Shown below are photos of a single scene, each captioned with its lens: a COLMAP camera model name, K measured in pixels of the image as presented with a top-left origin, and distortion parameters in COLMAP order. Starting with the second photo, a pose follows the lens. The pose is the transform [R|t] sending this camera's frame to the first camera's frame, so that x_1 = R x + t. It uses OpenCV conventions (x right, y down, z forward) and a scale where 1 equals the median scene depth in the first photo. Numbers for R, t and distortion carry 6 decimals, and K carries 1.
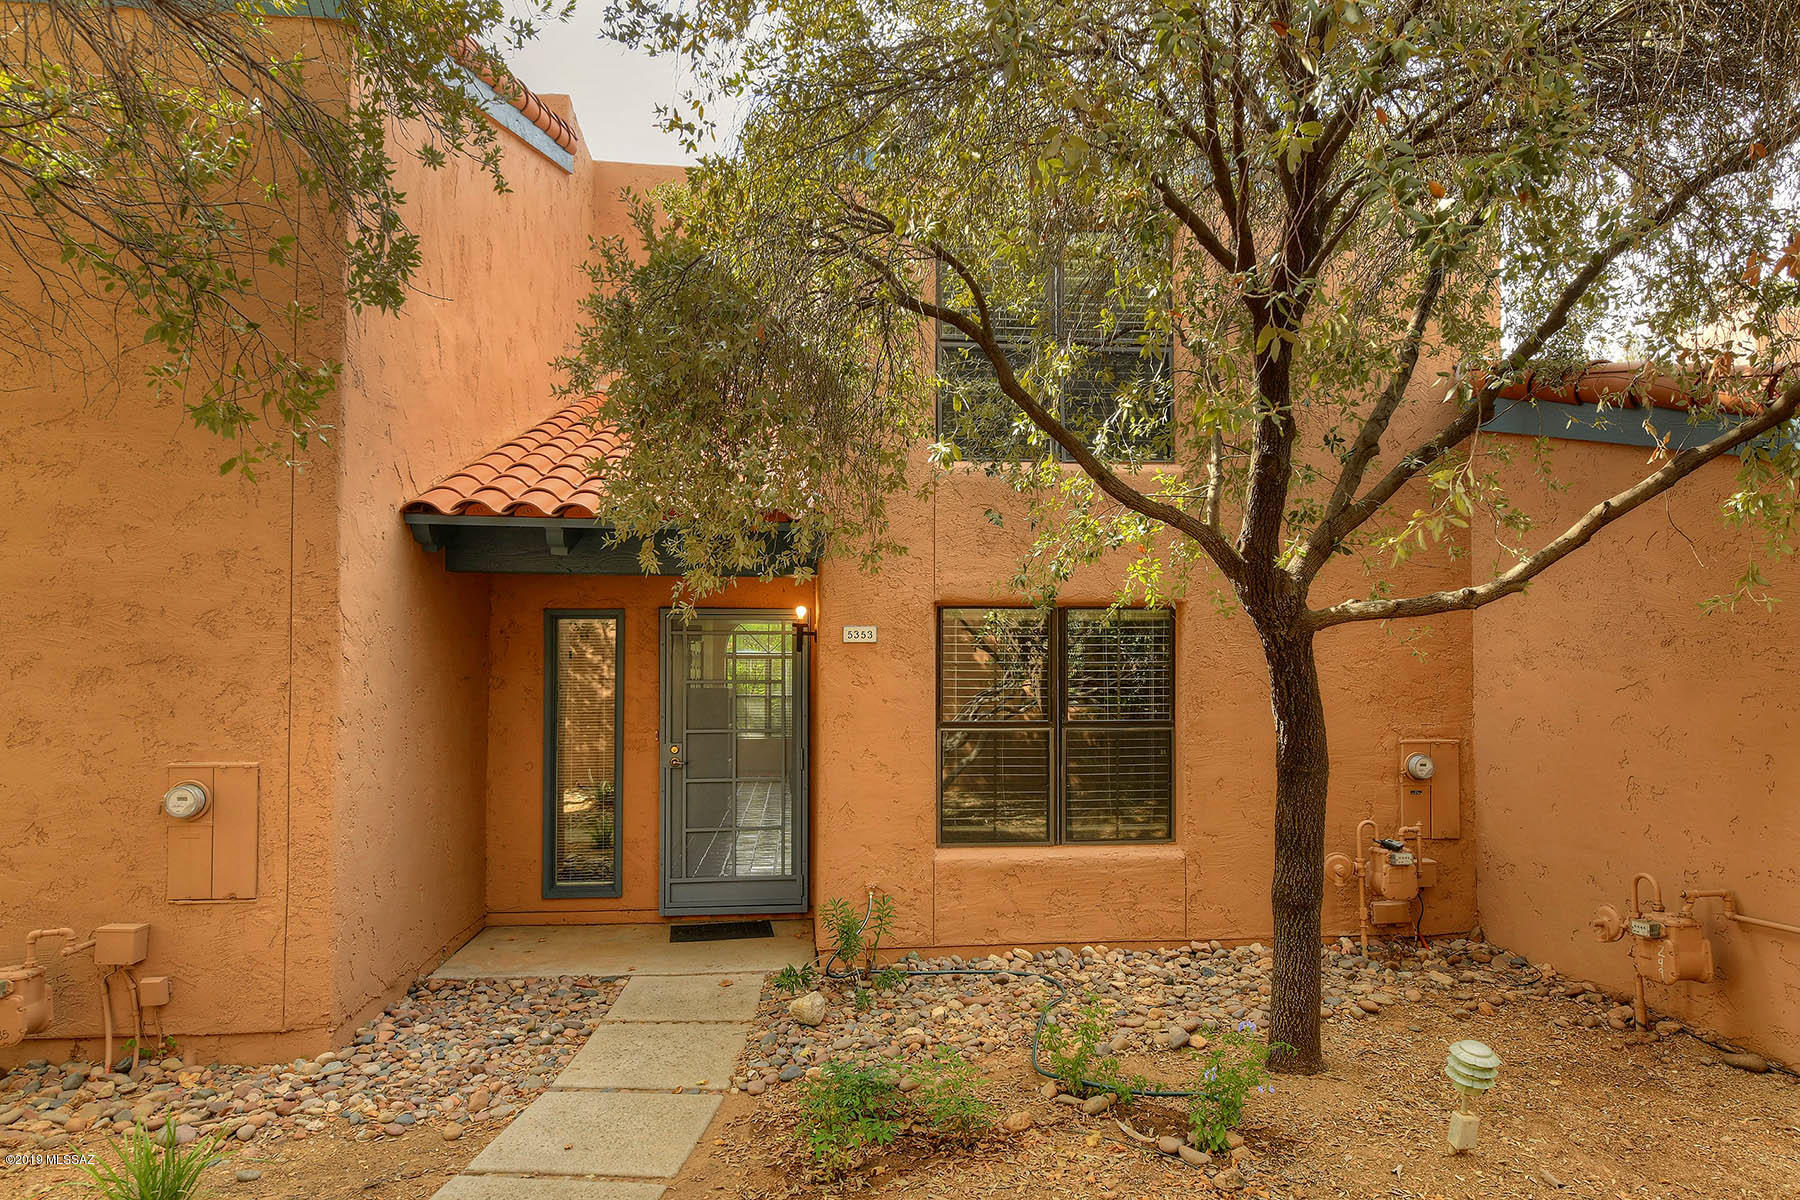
lens RADIAL K [[1040.8, 0, 899.8], [0, 1040.8, 642.0], [0, 0, 1]] dist [-0.002782, -0.000945]
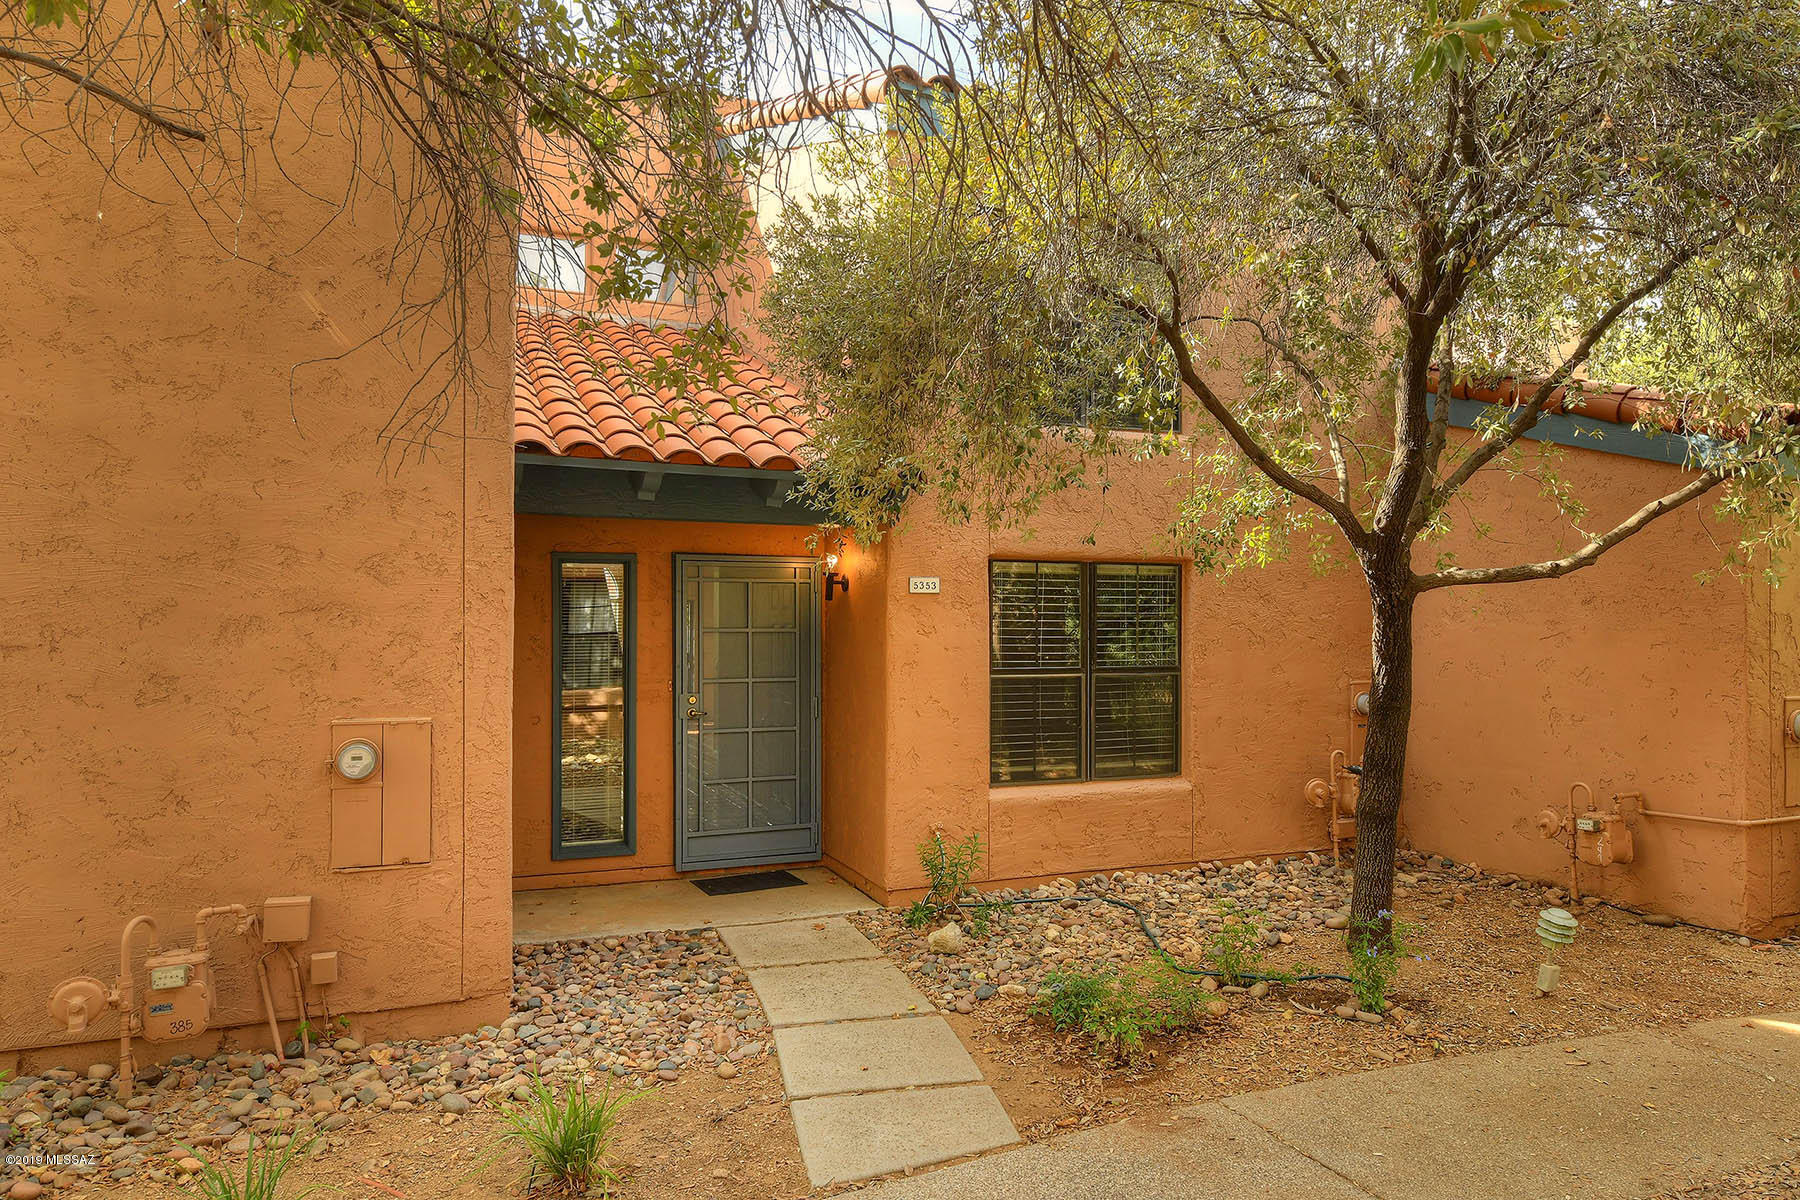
lens RADIAL K [[1125.1, 0, 900.0], [0, 1125.1, 600.0], [0, 0, 1]] dist [-0.002850, -0.000340]
pose [[0.959438, 0.008818, 0.281781, -0.498061], [-0.012873, 0.999838, 0.012541, -0.008453], [-0.281625, -0.015660, 0.959397, -0.090984]]
